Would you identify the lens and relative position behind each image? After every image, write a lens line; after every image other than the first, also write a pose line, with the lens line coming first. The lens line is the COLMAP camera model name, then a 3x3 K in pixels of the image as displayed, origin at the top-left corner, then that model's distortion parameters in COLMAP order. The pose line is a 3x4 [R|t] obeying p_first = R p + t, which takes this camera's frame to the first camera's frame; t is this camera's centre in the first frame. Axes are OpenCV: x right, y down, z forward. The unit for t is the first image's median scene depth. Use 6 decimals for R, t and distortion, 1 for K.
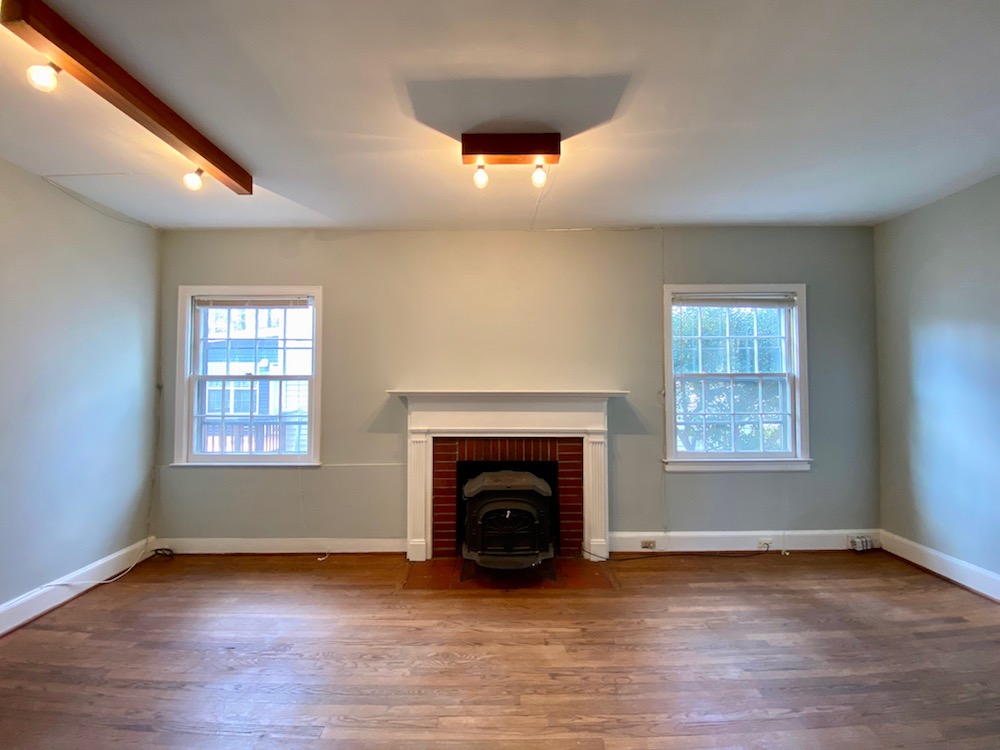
lens RADIAL K [[403.2, 0, 500.0], [0, 403.2, 375.0], [0, 0, 1]] dist [0.025534, -0.022563]
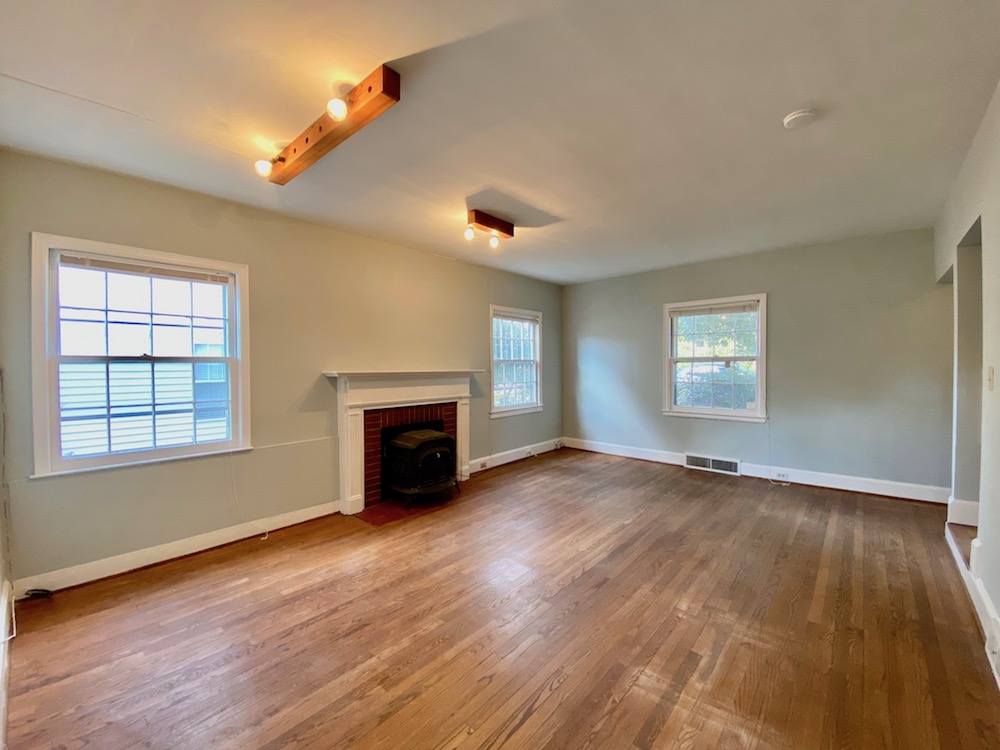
lens RADIAL K [[403.2, 0, 500.0], [0, 403.2, 375.0], [0, 0, 1]] dist [0.025534, -0.022563]
pose [[0.666323, -0.019608, 0.745405, -0.793026], [-0.009250, 0.999360, 0.034557, 0.002999], [-0.745606, -0.029921, 0.665715, -0.107109]]
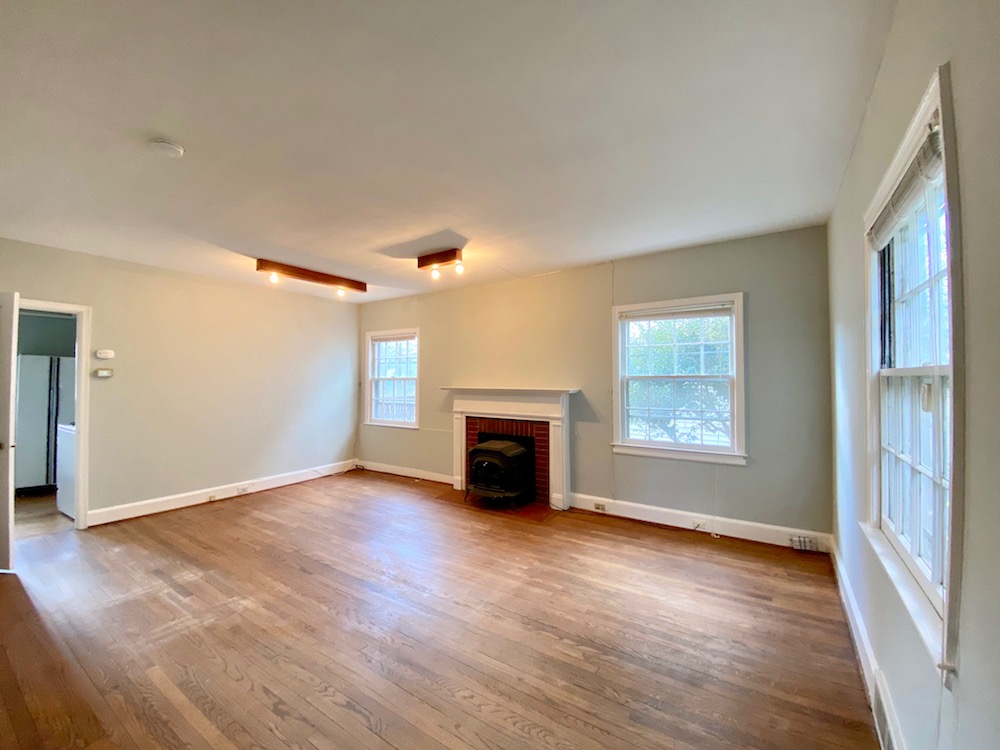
lens RADIAL K [[405.6, 0, 495.8], [0, 405.6, 373.1], [0, 0, 1]] dist [0.040644, -0.027785]
pose [[0.827294, -0.008285, -0.561708, 0.848011], [0.011825, 0.999927, 0.002669, -0.021456], [0.561645, -0.008850, 0.827331, -0.279384]]
